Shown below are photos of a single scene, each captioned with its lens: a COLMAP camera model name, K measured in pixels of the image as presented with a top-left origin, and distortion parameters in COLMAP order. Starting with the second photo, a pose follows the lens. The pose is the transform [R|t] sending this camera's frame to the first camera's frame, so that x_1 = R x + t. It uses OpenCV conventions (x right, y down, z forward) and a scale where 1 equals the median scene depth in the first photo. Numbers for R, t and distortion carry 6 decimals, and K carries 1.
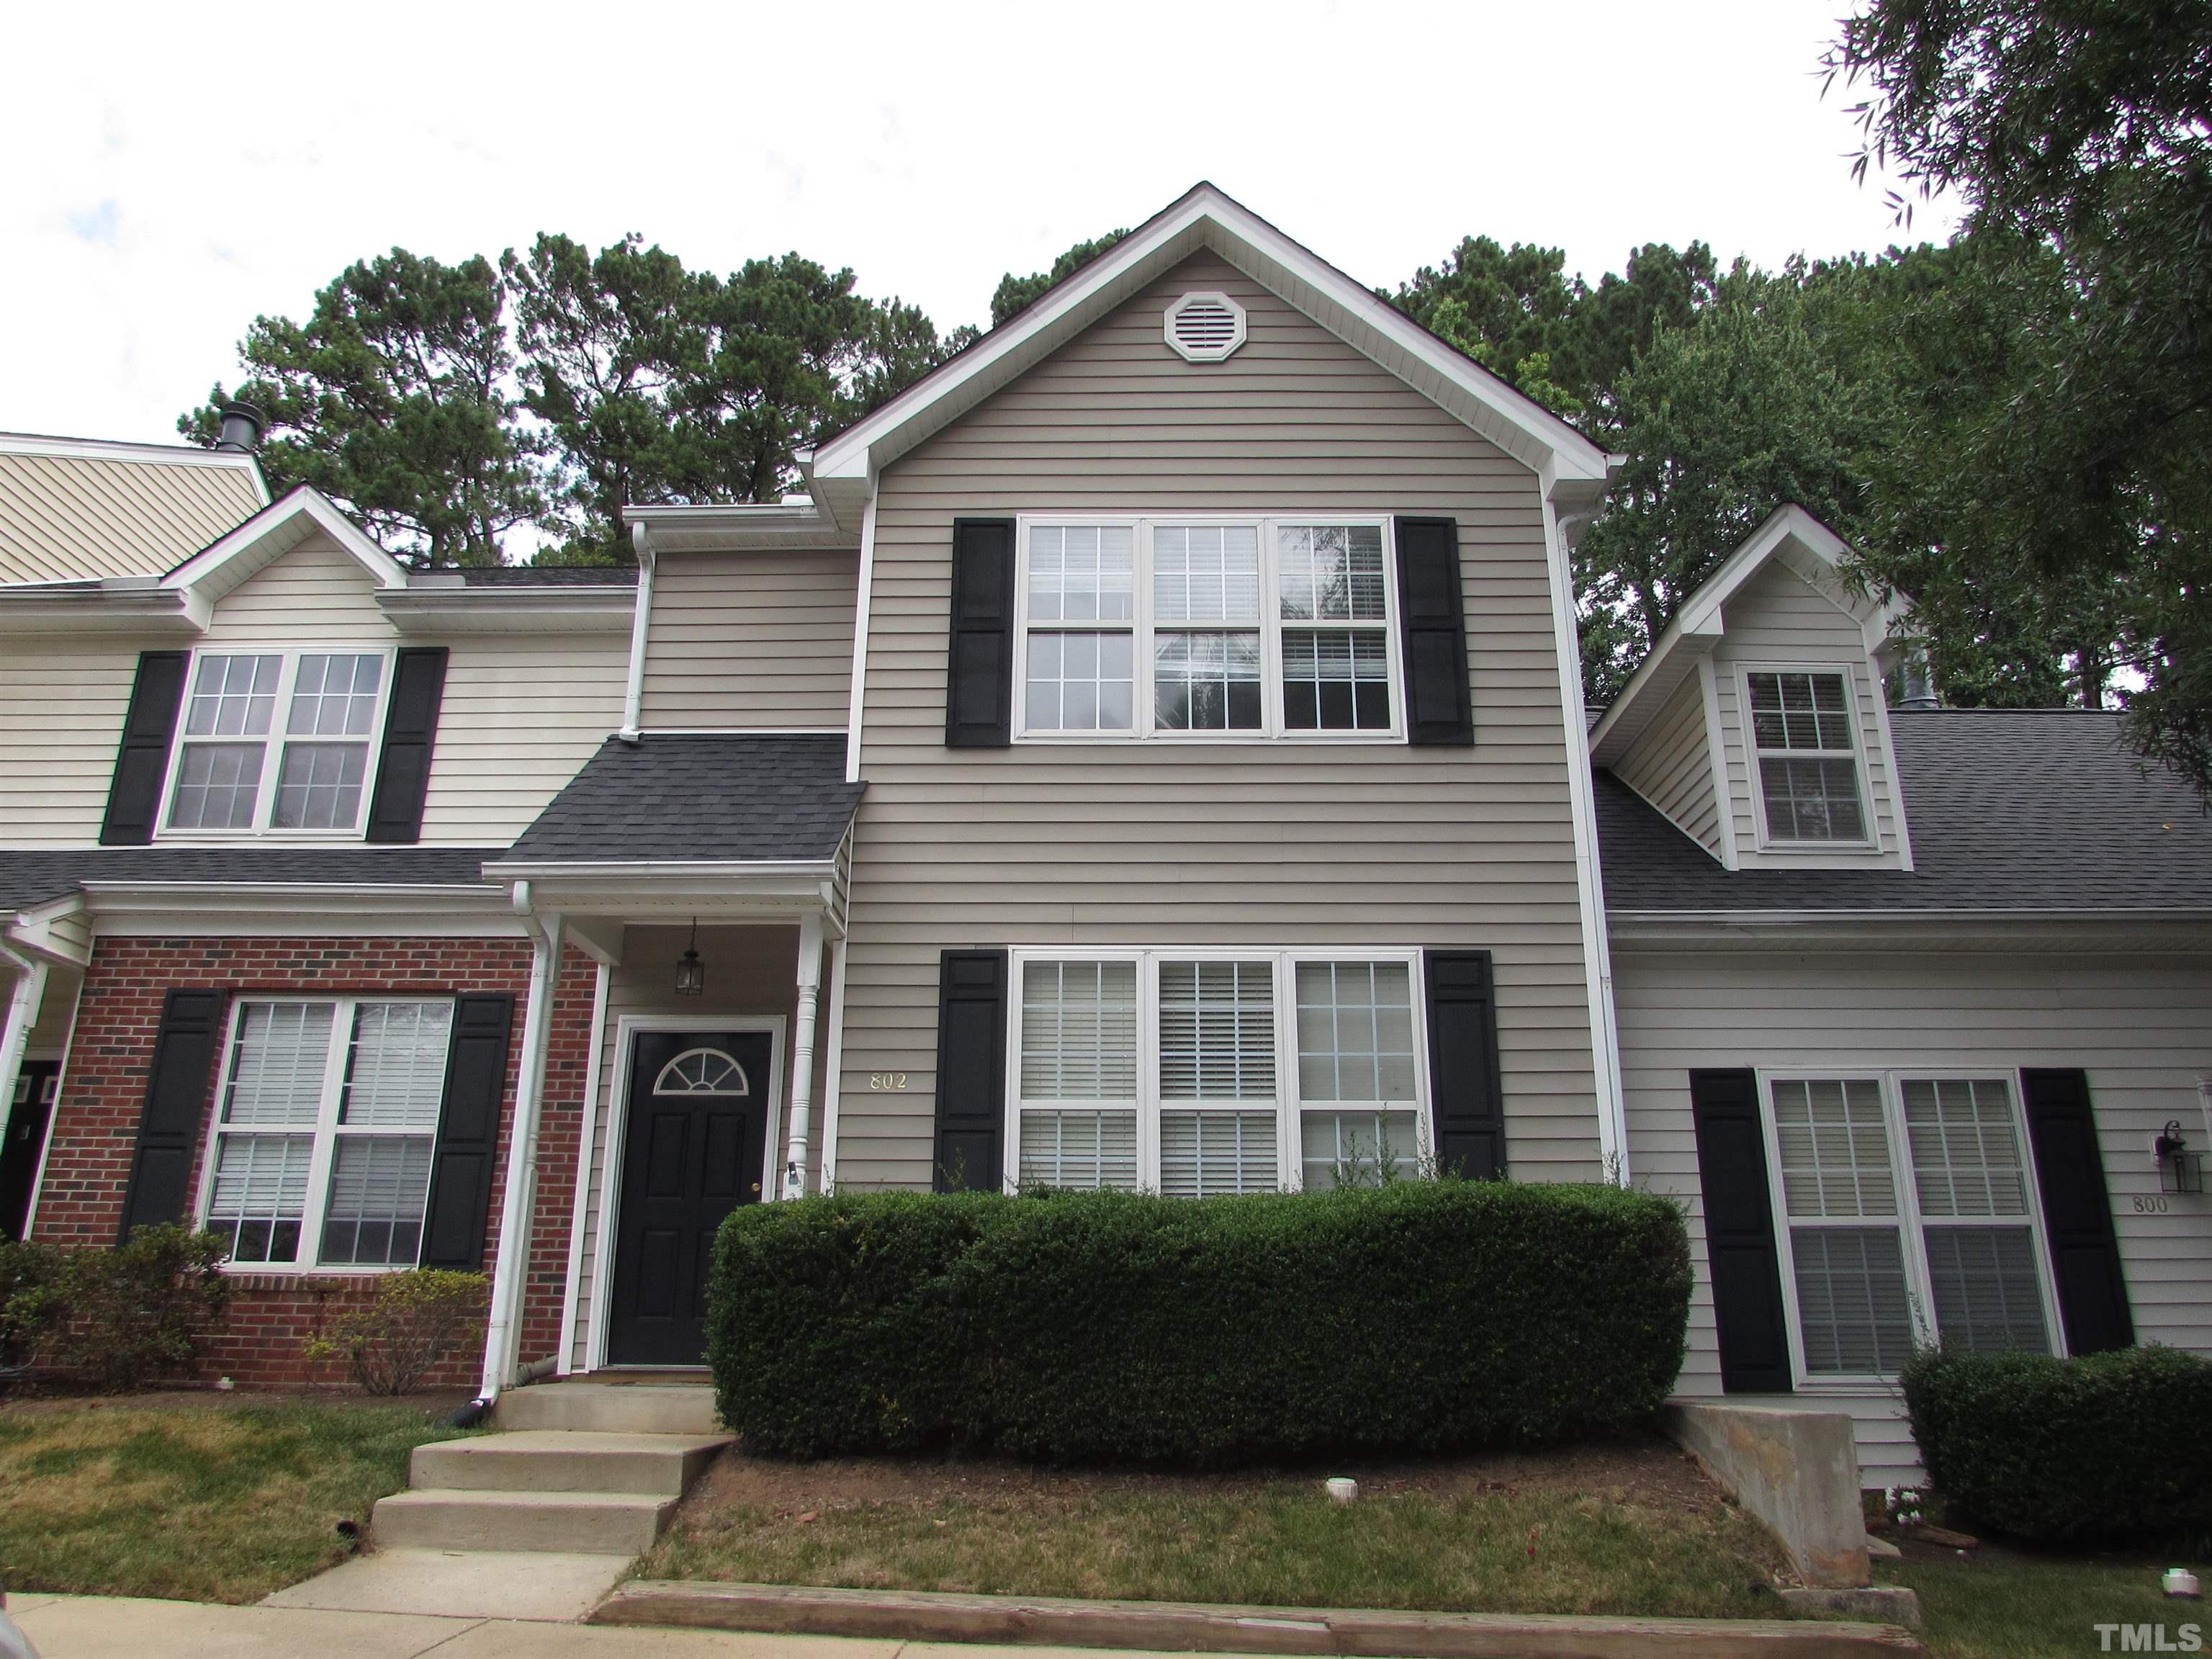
lens RADIAL K [[1566.7, 0, 1104.0], [0, 1566.7, 831.8], [0, 0, 1]] dist [-0.041090, 0.019005]
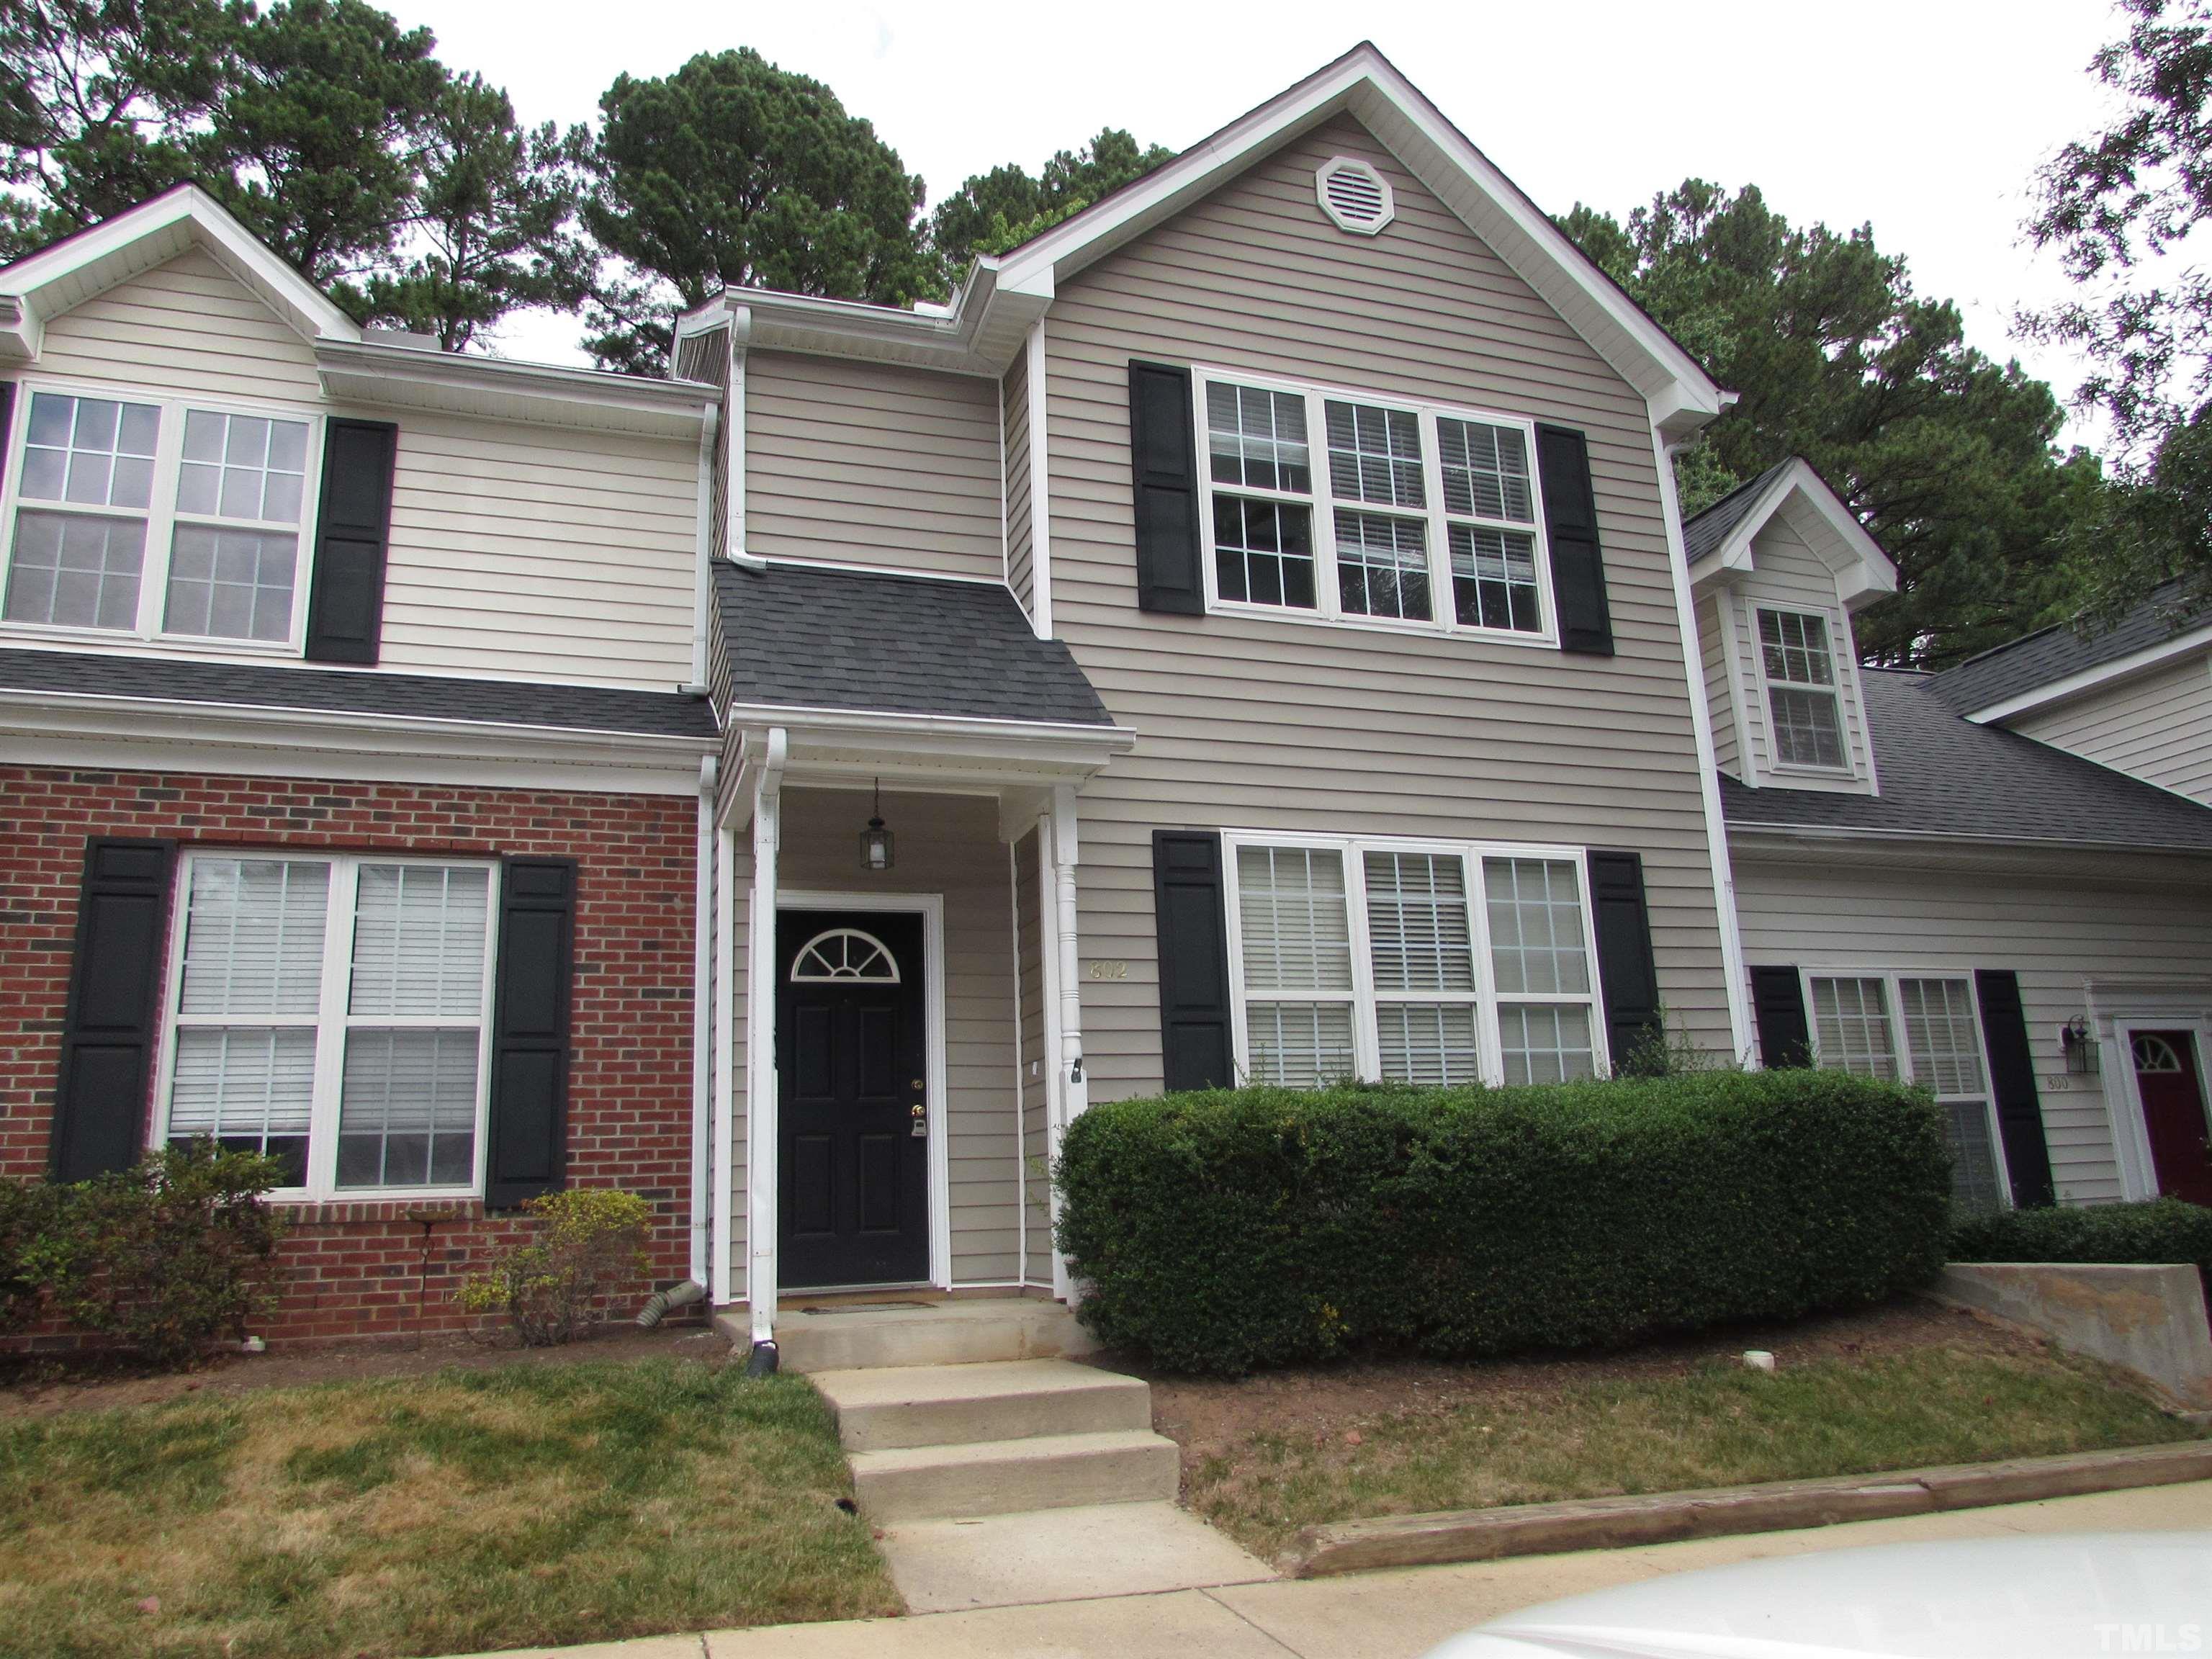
lens RADIAL K [[1566.7, 0, 1109.3], [0, 1566.7, 833.8], [0, 0, 1]] dist [-0.041090, 0.019005]
pose [[0.935117, 0.041733, 0.351873, -0.422285], [-0.068482, 0.995603, 0.063912, 0.018671], [-0.347658, -0.083862, 0.933863, 0.129895]]
